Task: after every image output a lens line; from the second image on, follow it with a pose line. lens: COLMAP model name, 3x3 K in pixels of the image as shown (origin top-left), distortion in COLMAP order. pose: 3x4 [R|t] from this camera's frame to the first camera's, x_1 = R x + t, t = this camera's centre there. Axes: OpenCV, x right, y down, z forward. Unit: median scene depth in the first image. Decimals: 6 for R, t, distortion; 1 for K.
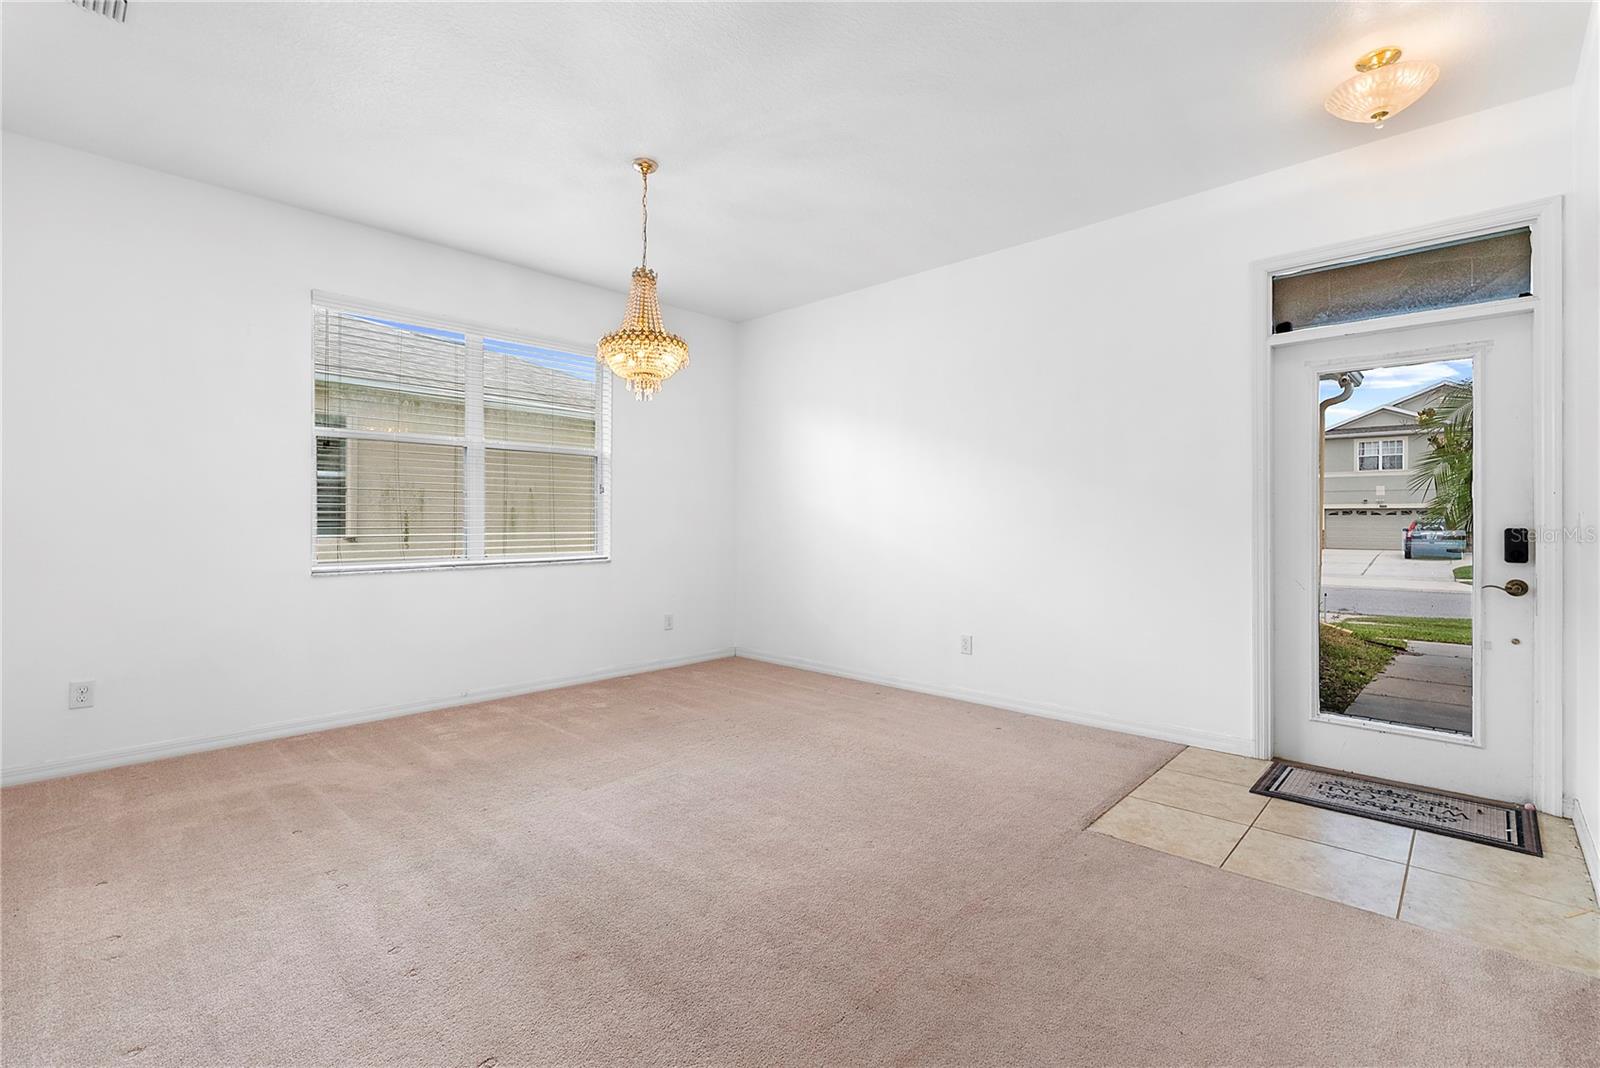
lens RADIAL K [[722.0, 0, 806.7], [0, 722.0, 519.4], [0, 0, 1]] dist [-0.002679, 0.001307]
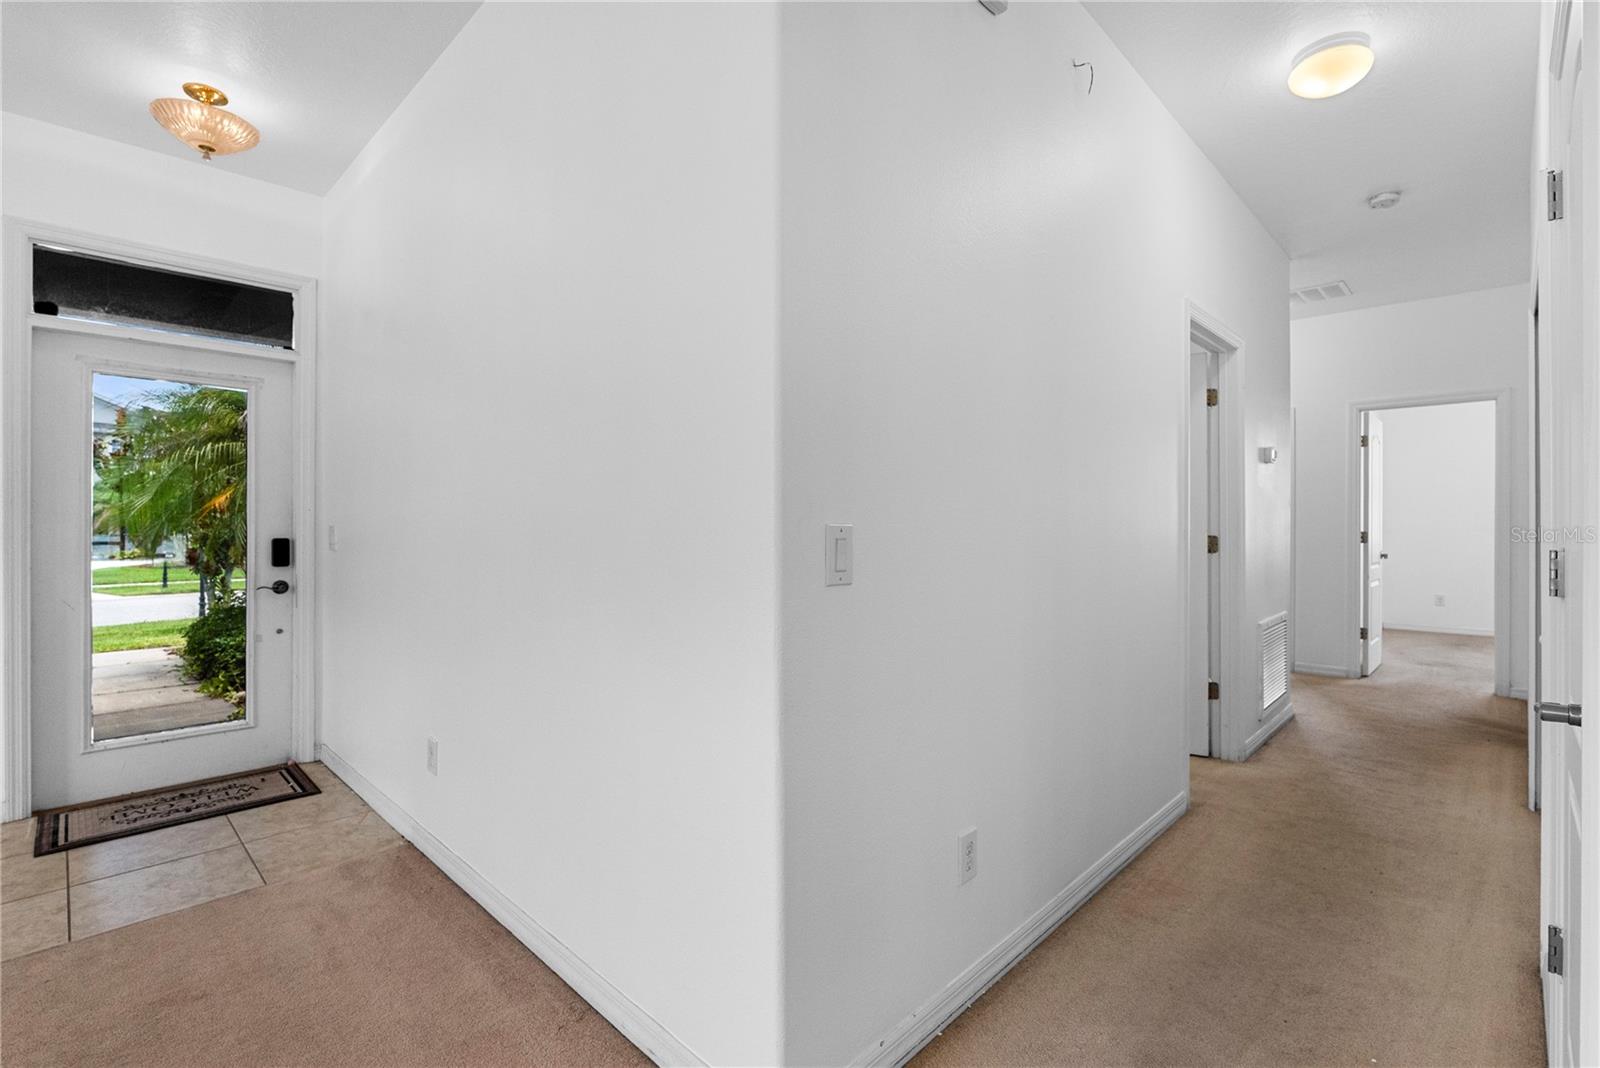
lens RADIAL K [[722.0, 0, 808.4], [0, 722.0, 532.8], [0, 0, 1]] dist [-0.002679, 0.001307]
pose [[0.019061, -0.009881, 0.999769, -0.217904], [-0.002635, 0.999947, 0.009933, -0.011357], [-0.999815, -0.002824, 0.019034, 0.088884]]
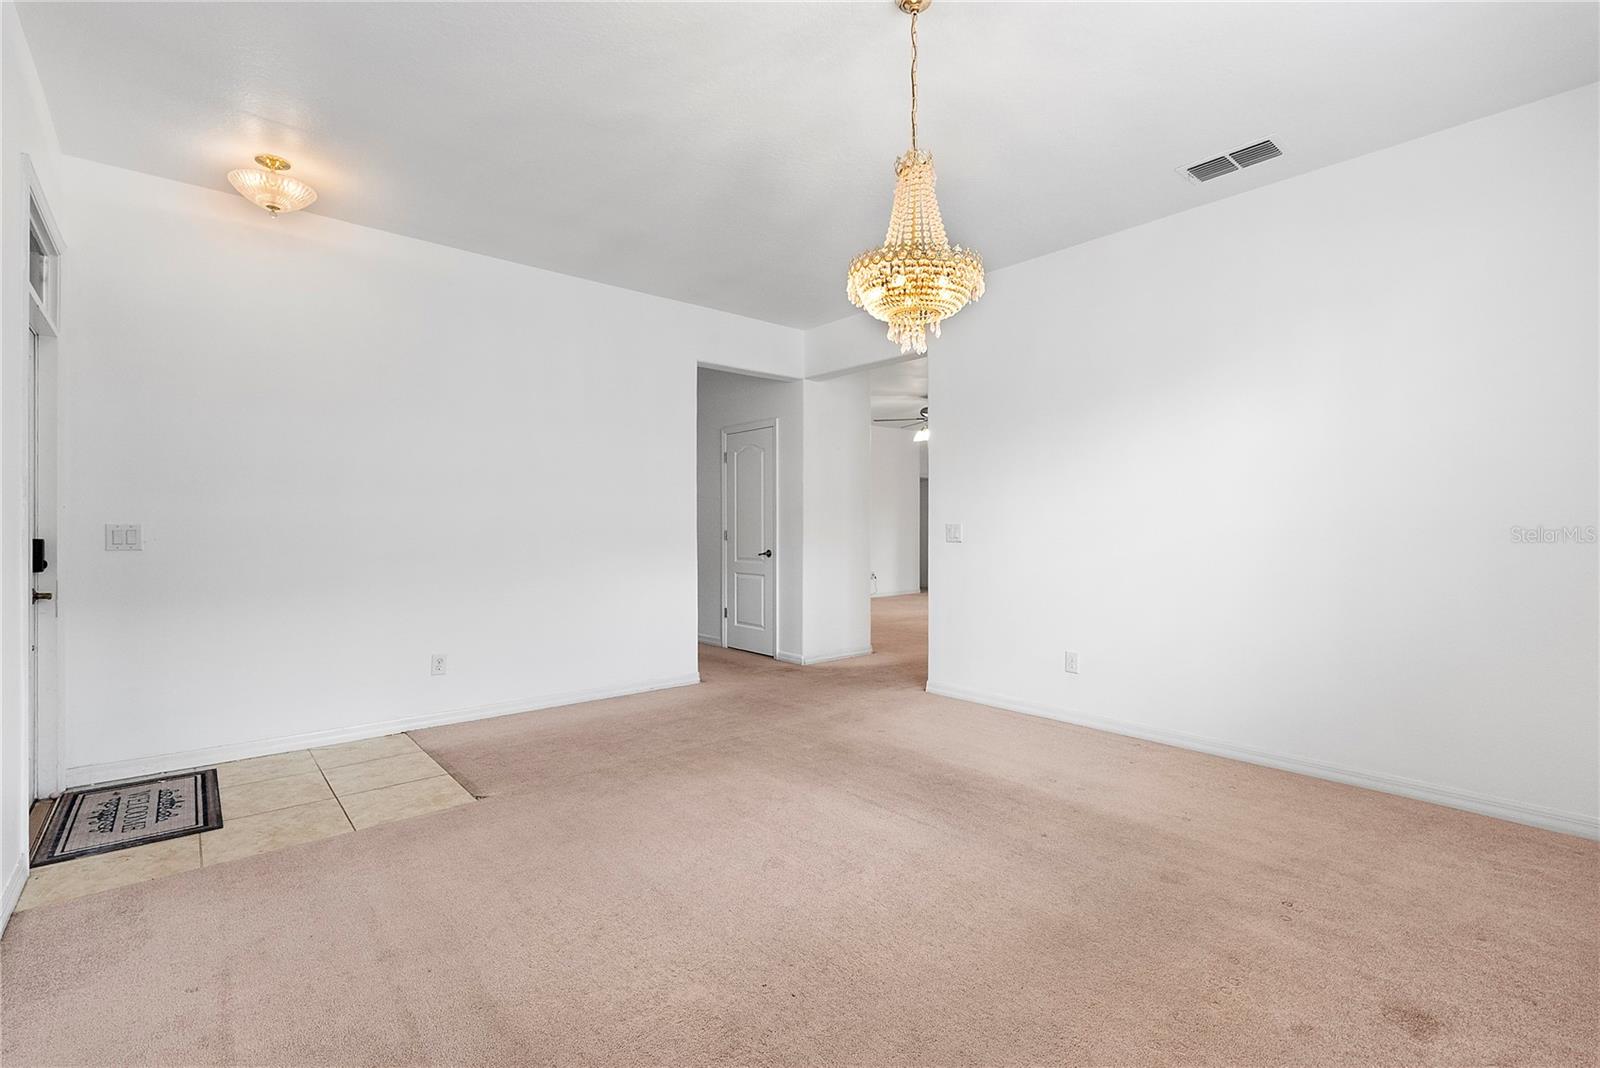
lens RADIAL K [[722.0, 0, 799.8], [0, 722.0, 529.5], [0, 0, 1]] dist [-0.002679, 0.001307]
pose [[-0.993686, -0.003267, 0.112151, -0.232036], [-0.002596, 0.999978, 0.006130, -0.009673], [-0.112168, 0.005800, -0.993672, 1.954575]]
